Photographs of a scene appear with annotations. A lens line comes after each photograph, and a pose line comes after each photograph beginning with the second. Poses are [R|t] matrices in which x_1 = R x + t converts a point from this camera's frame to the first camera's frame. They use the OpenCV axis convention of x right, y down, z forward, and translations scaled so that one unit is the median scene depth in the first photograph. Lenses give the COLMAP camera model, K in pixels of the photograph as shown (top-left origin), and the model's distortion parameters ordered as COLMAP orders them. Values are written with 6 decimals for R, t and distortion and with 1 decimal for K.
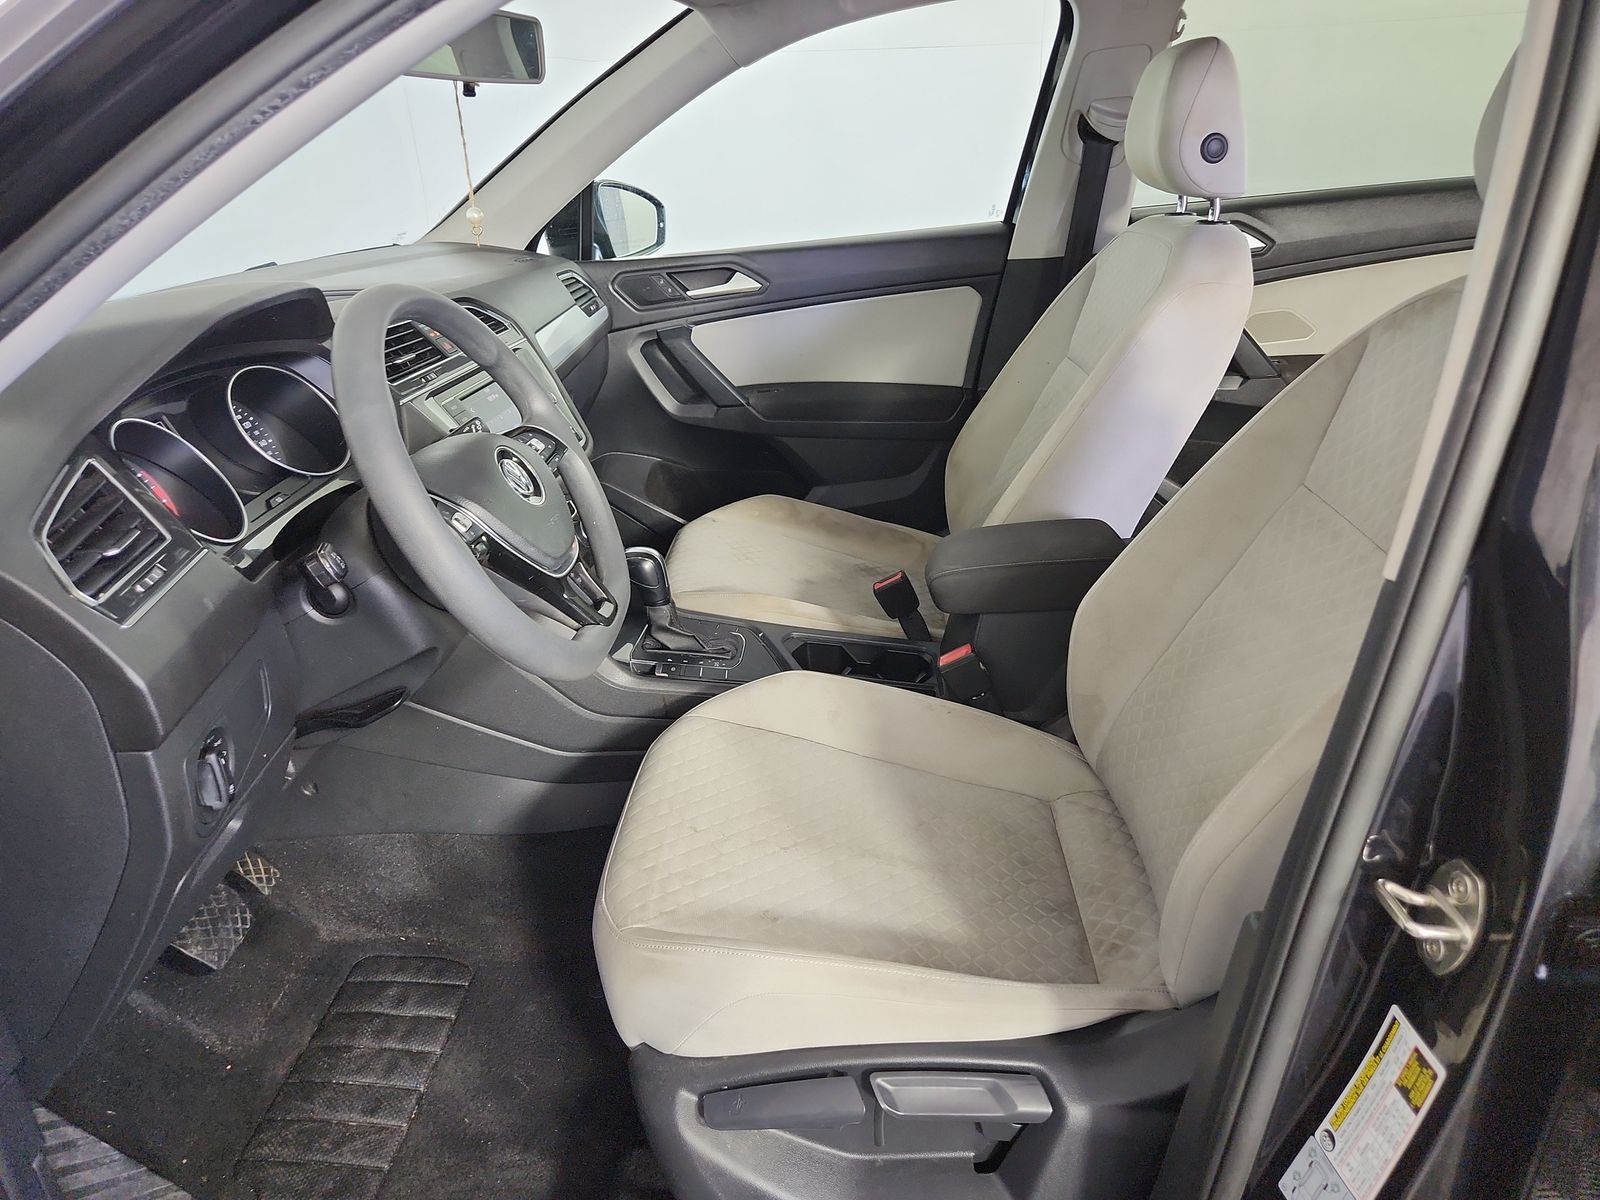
lens RADIAL K [[1119.0, 0, 800.0], [0, 1119.0, 600.0], [0, 0, 1]] dist [0.016932, -0.002101]
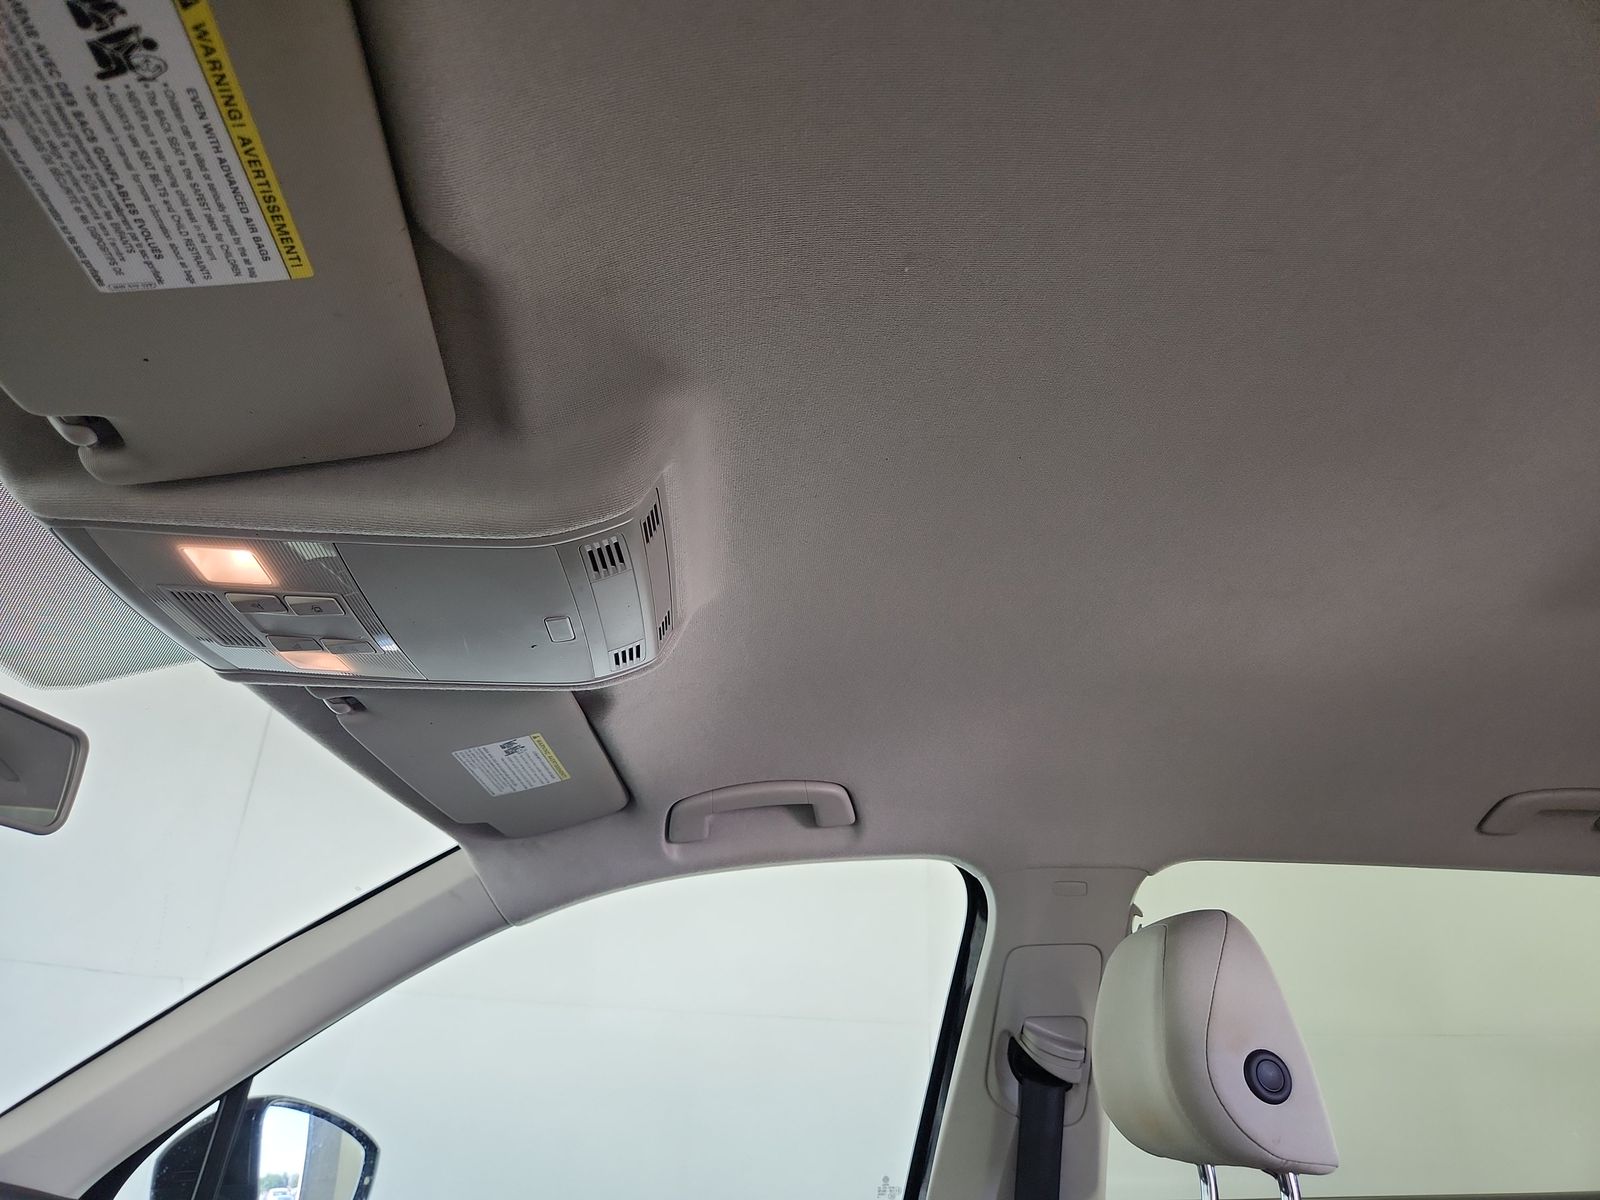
lens RADIAL K [[1119.0, 0, 800.0], [0, 1119.0, 600.0], [0, 0, 1]] dist [0.016932, -0.002101]
pose [[0.992207, 0.114812, 0.048419, 0.067018], [-0.039497, 0.658340, -0.751683, -0.103711], [-0.118179, 0.743913, 0.657744, 0.393693]]
